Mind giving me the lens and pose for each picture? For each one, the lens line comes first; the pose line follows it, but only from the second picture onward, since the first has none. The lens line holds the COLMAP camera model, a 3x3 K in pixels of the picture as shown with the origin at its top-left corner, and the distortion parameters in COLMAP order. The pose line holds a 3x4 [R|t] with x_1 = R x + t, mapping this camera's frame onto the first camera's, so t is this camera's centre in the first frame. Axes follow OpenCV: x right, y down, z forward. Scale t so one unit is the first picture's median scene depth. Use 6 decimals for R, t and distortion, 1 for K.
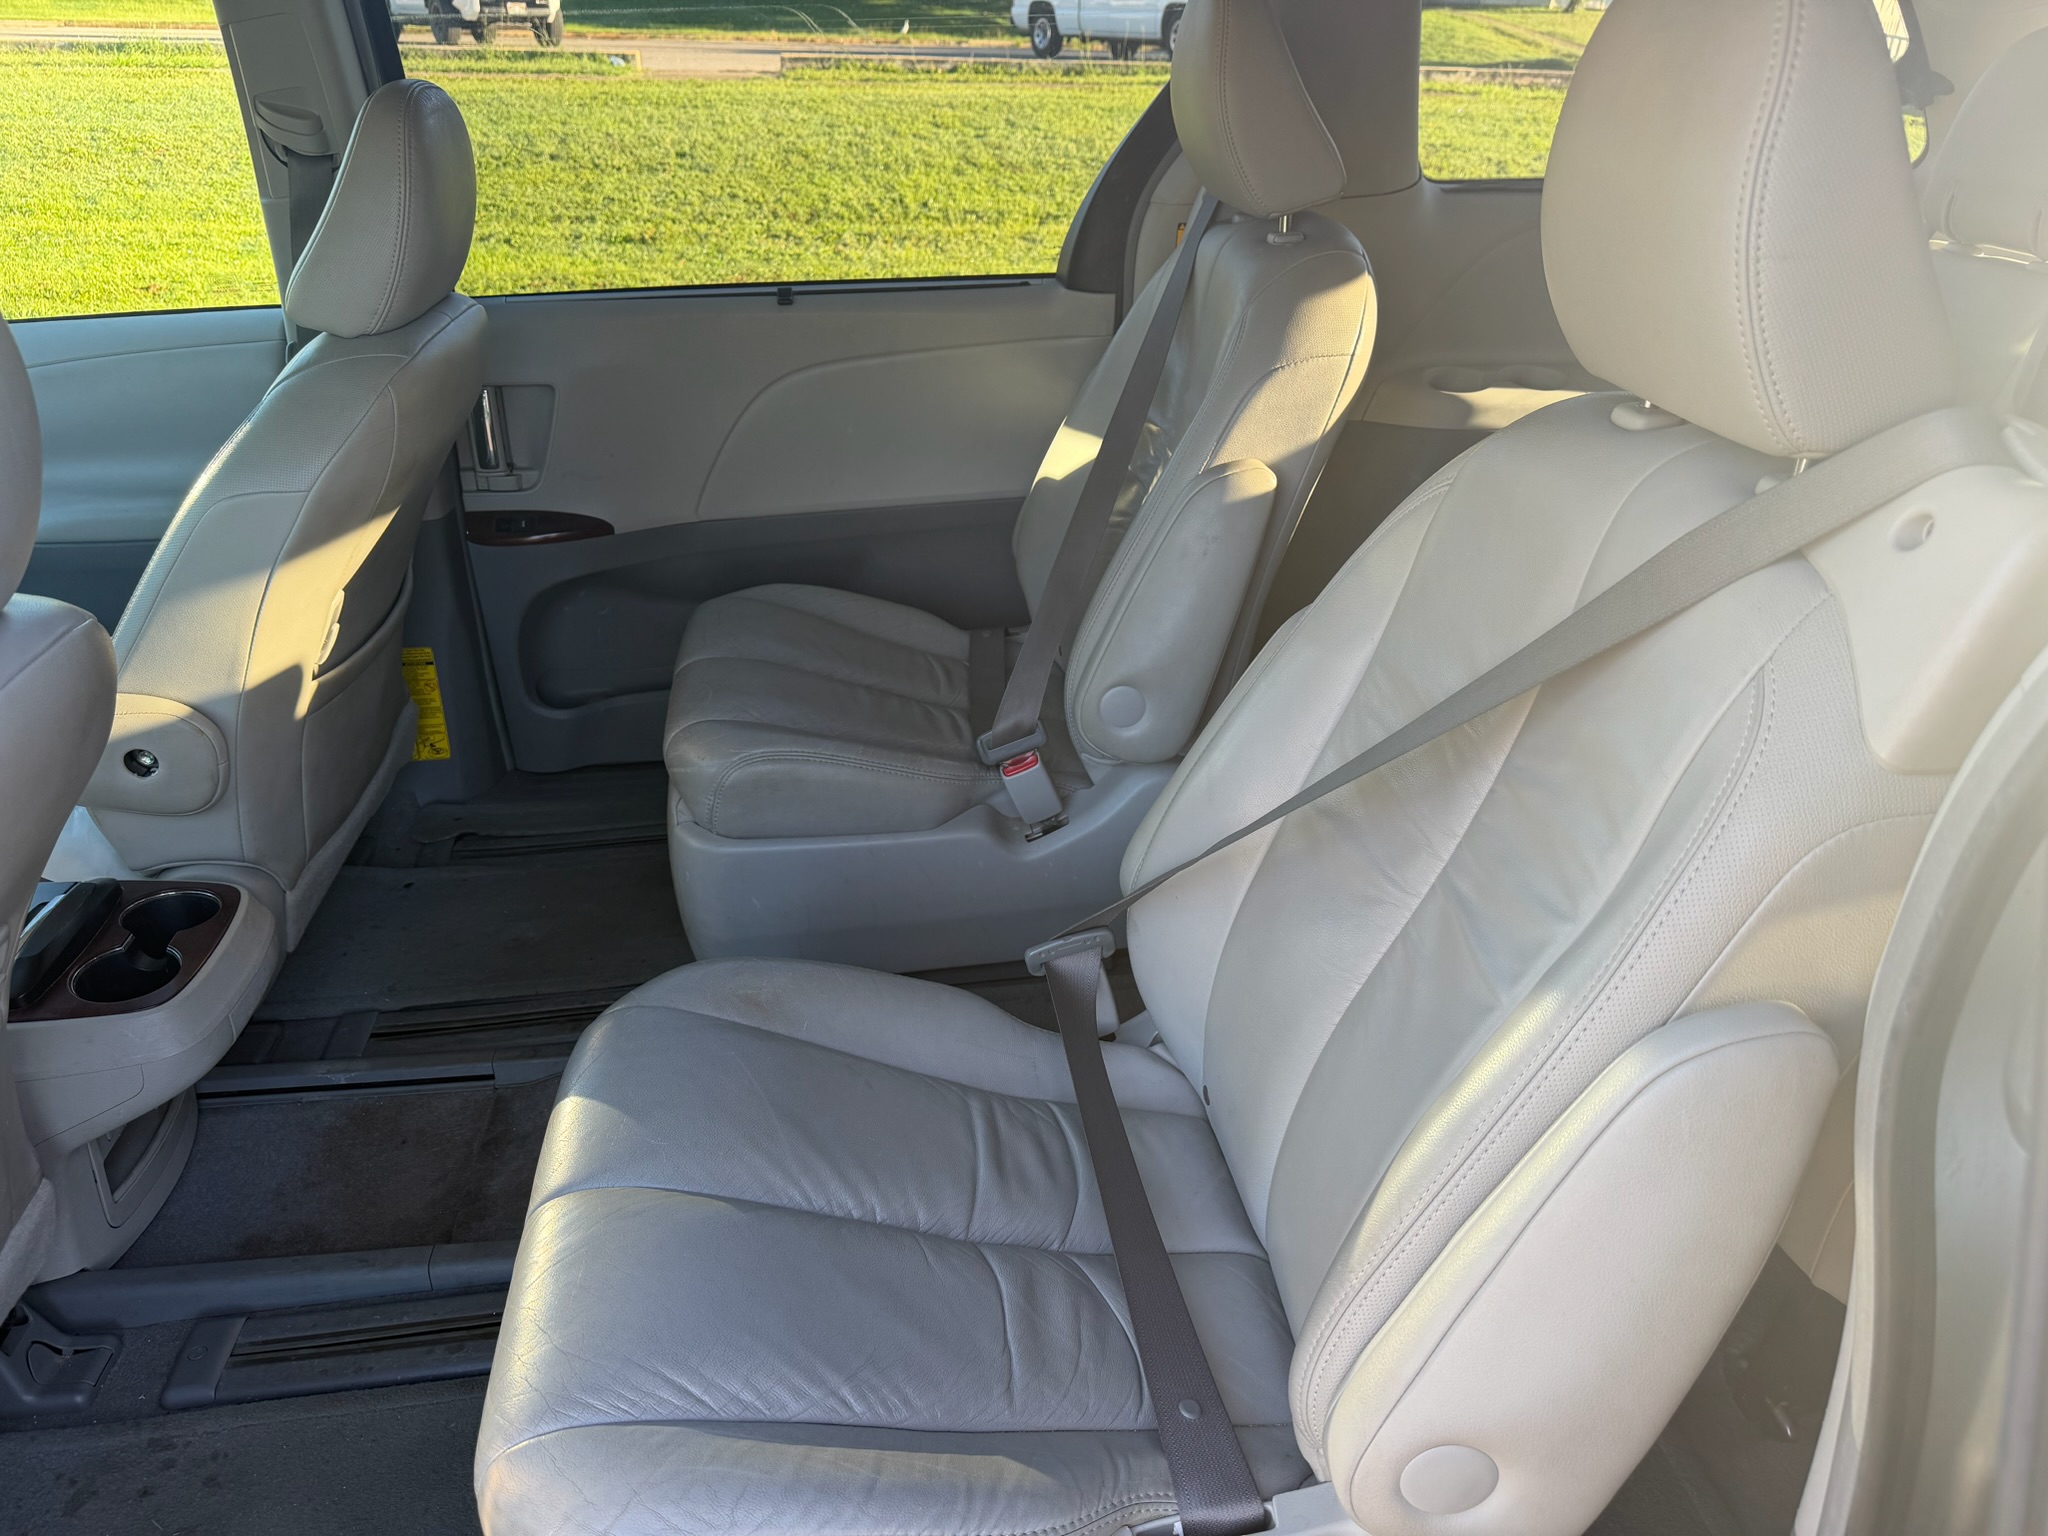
lens RADIAL K [[1499.8, 0, 1012.1], [0, 1499.8, 749.1], [0, 0, 1]] dist [-0.004741, -0.016219]
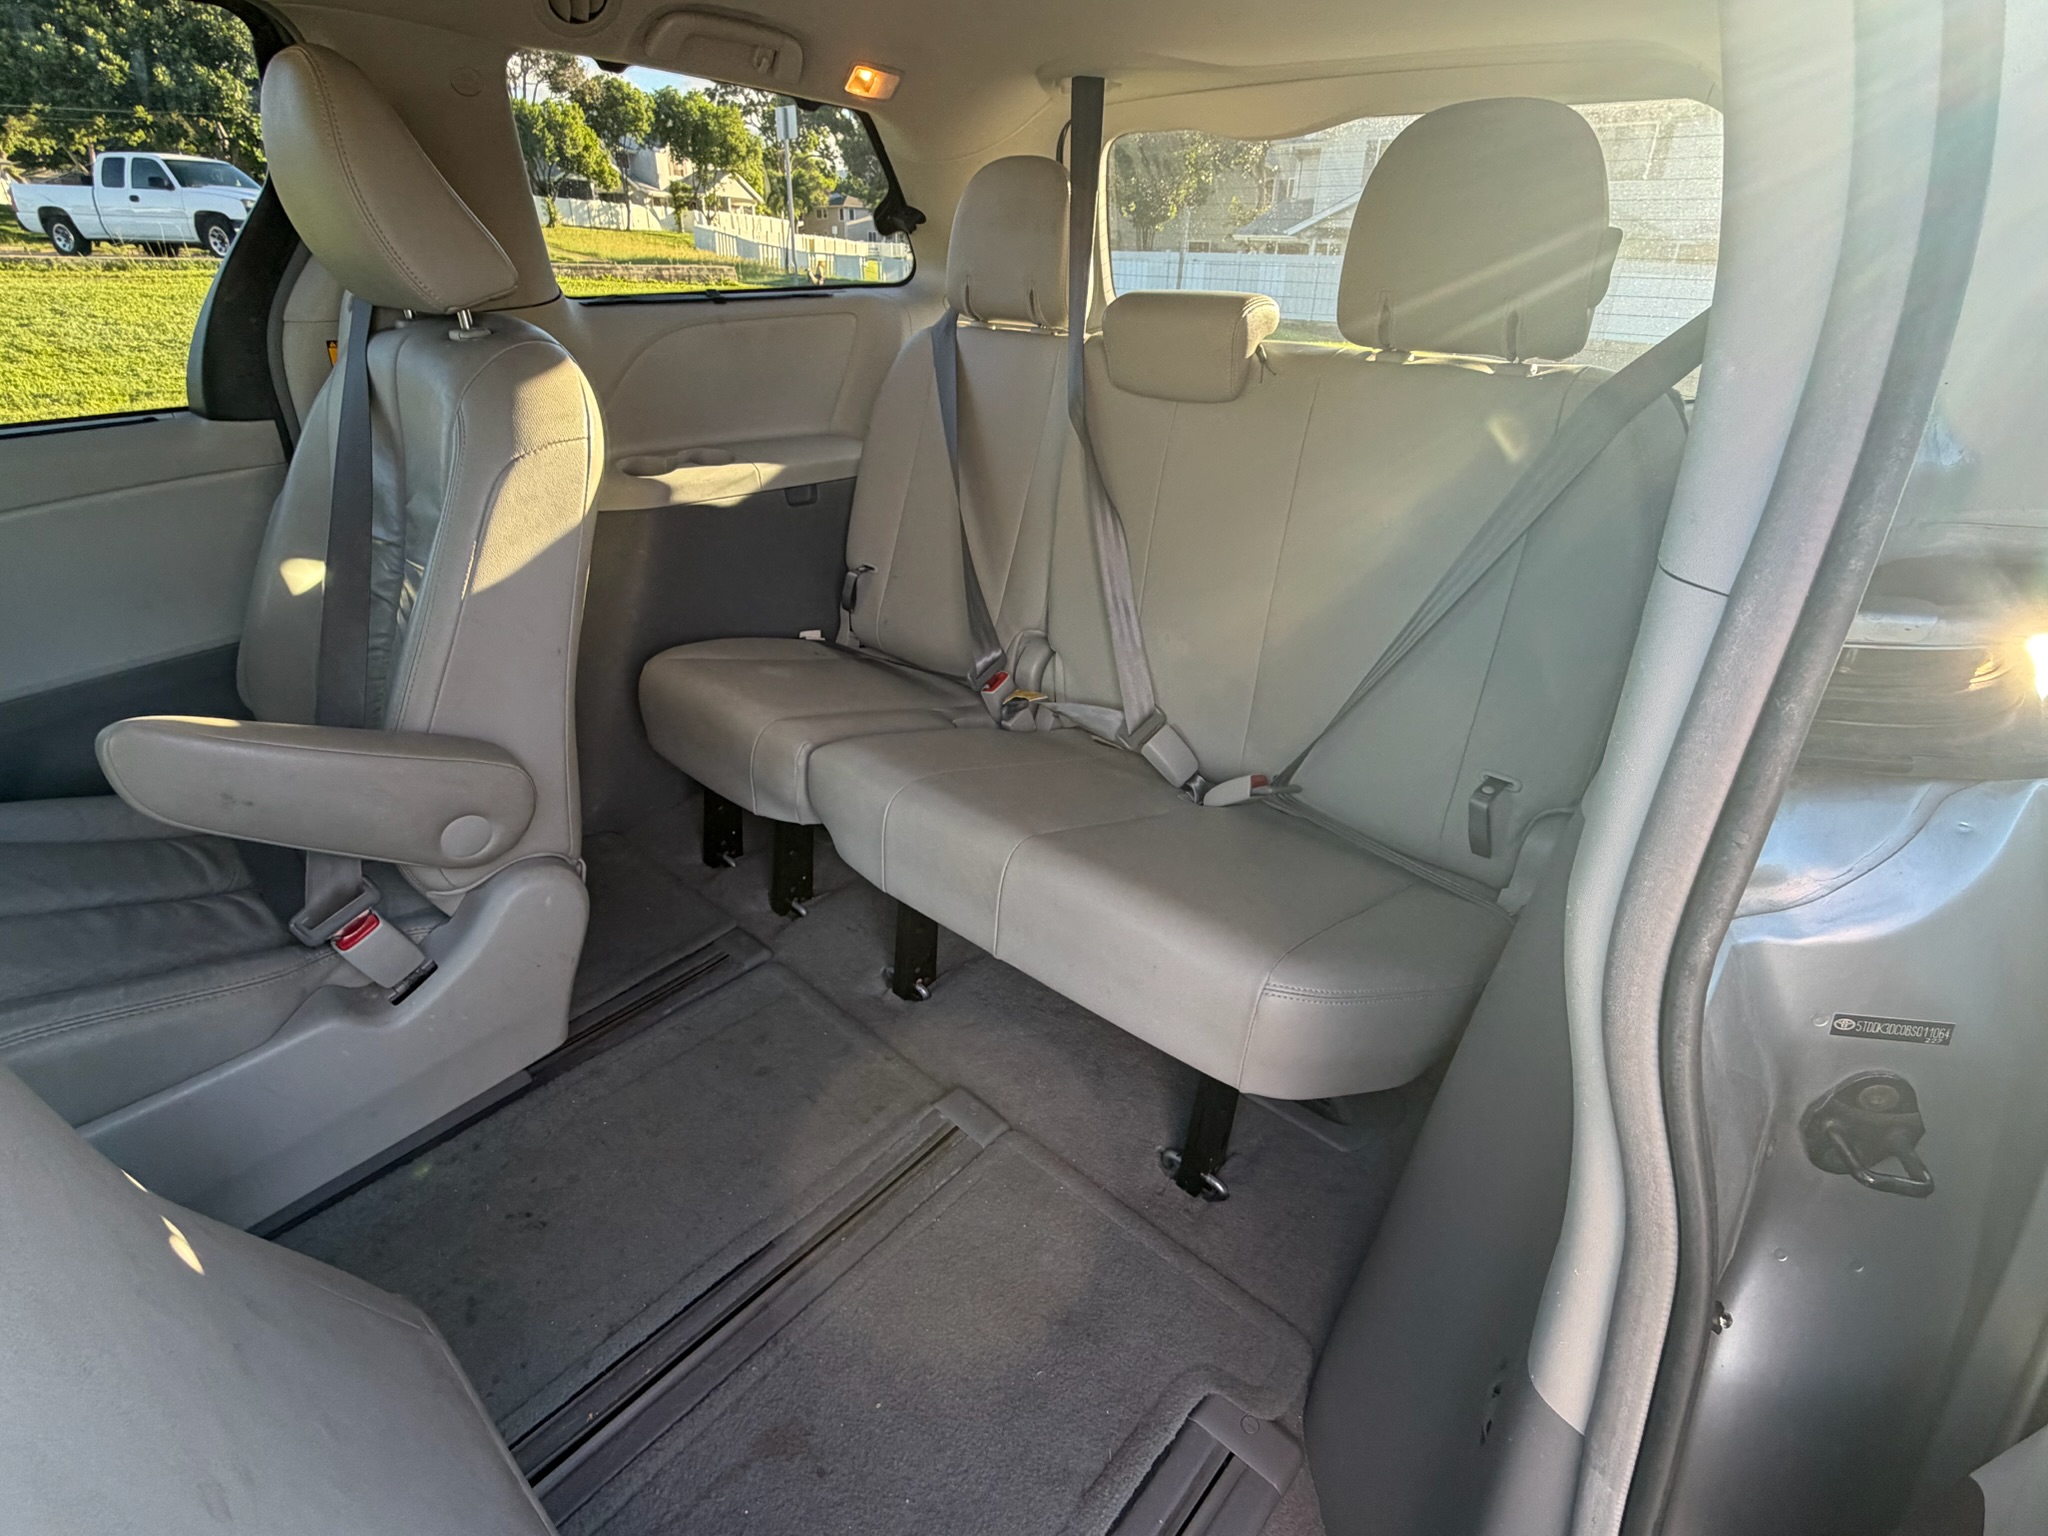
lens RADIAL K [[1022.6, 0, 1041.8], [0, 1022.6, 760.1], [0, 0, 1]] dist [0.001170, -0.001731]
pose [[0.748267, -0.292957, 0.595208, -0.003617], [0.281387, 0.952661, 0.115146, -0.006869], [-0.600764, 0.081324, 0.795279, 0.041811]]
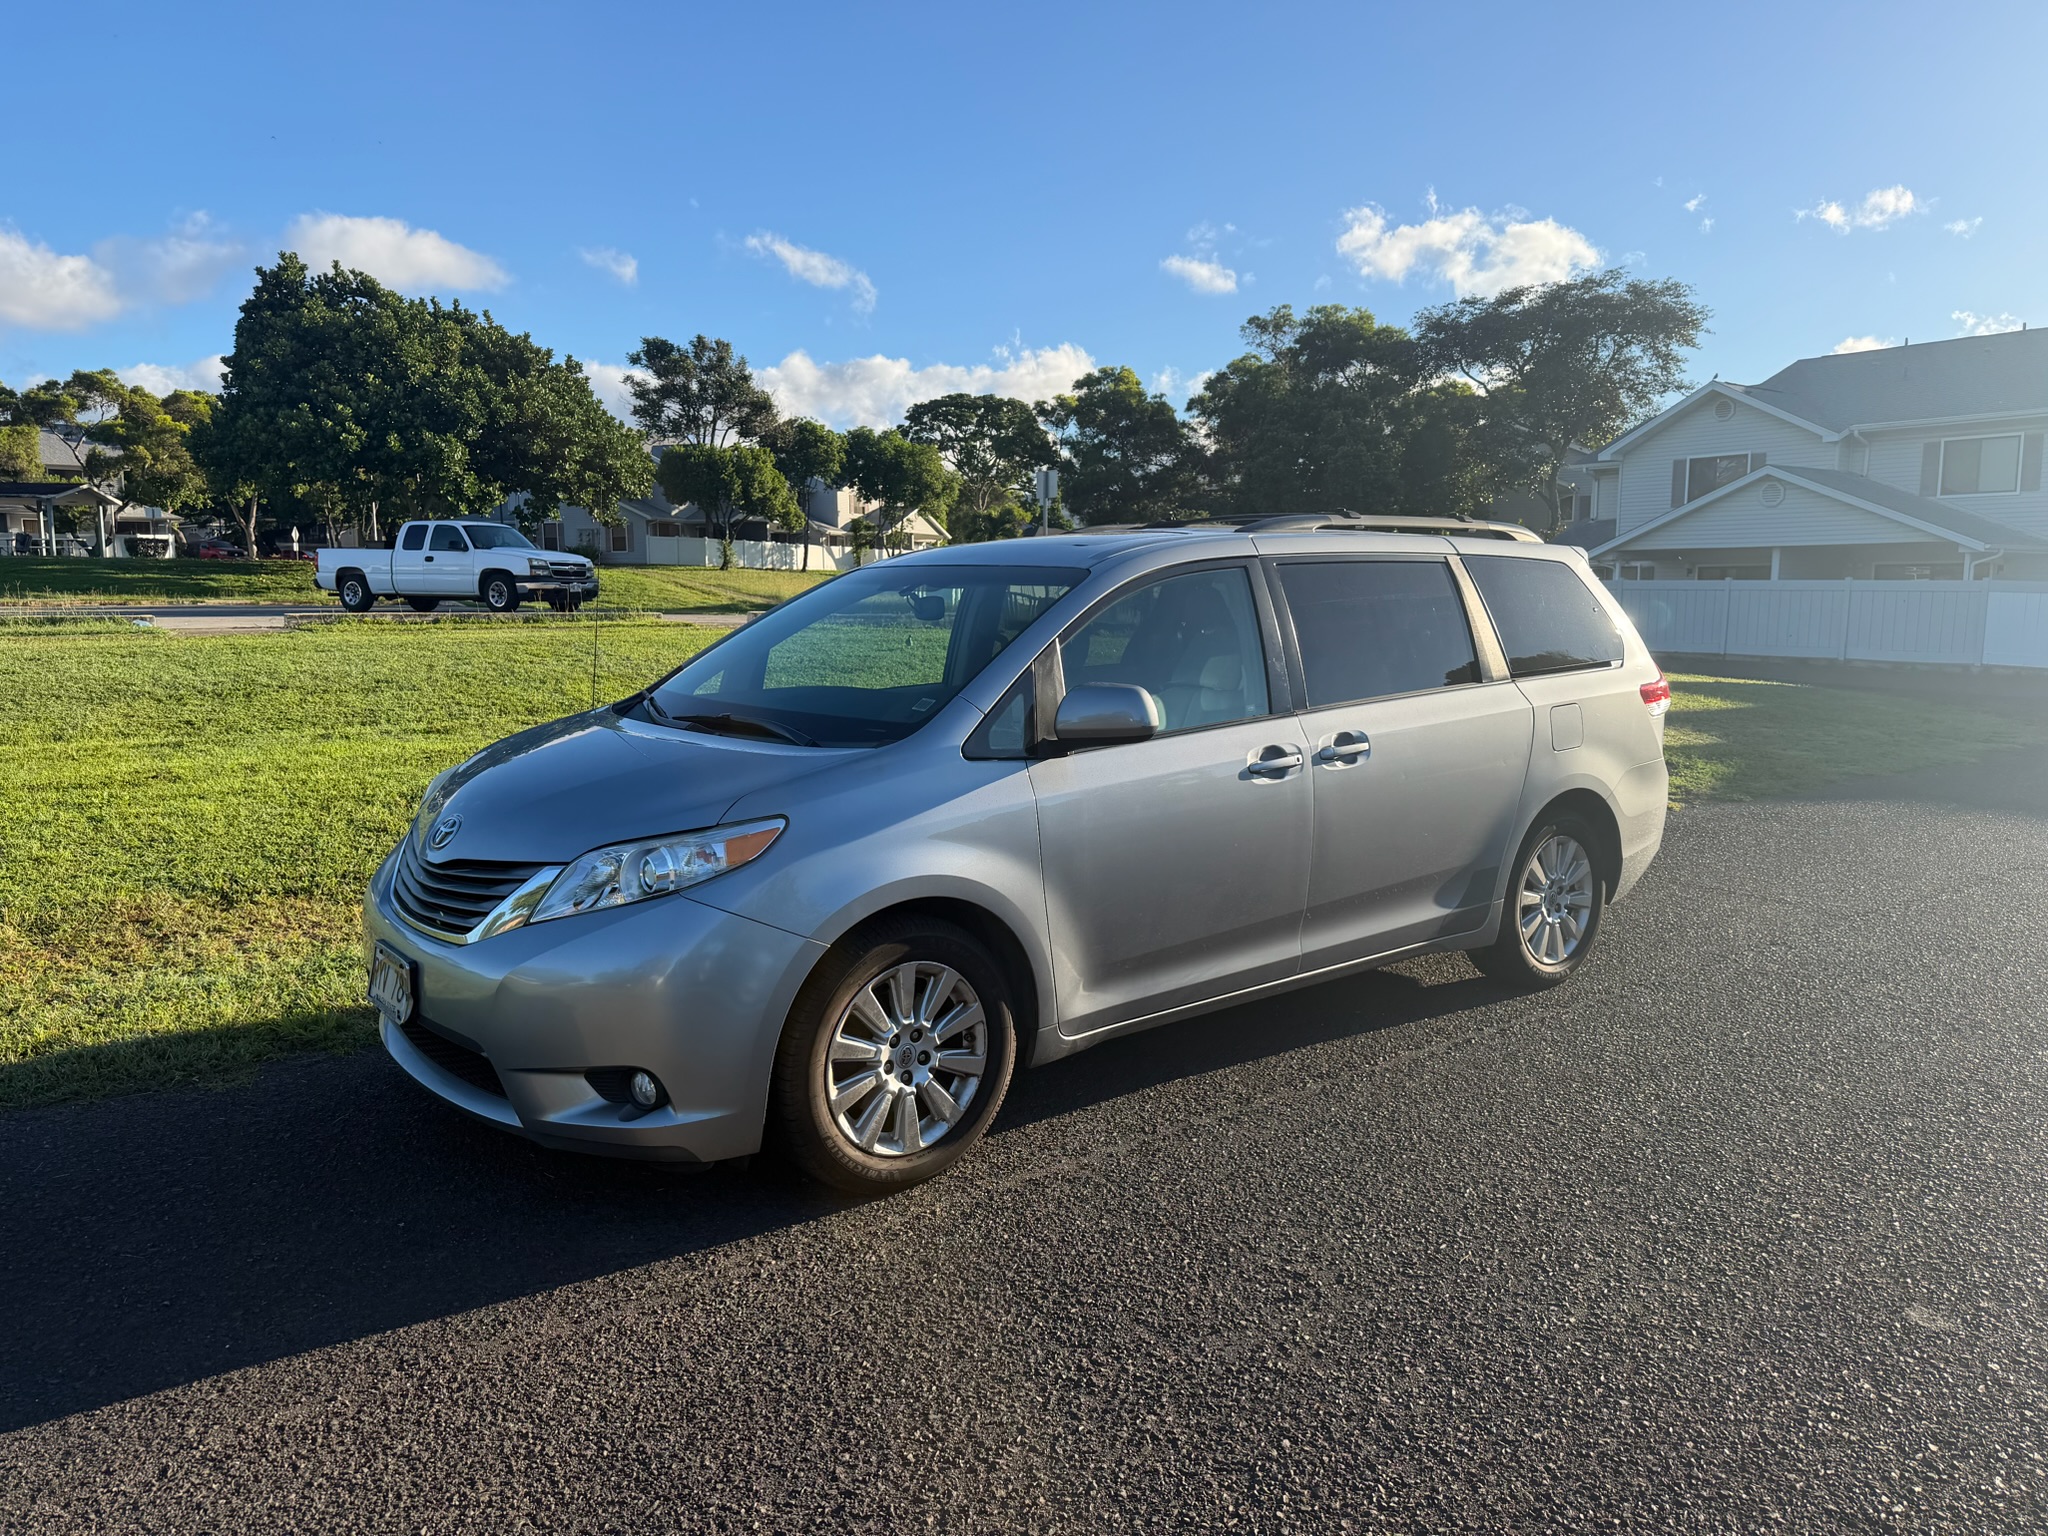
lens RADIAL K [[1499.8, 0, 1029.7], [0, 1499.8, 771.5], [0, 0, 1]] dist [-0.004741, -0.016219]
pose [[0.841433, -0.078743, 0.534594, -0.442070], [0.244059, 0.938048, -0.245970, 0.148887], [-0.482106, 0.337439, 0.808522, -0.332077]]
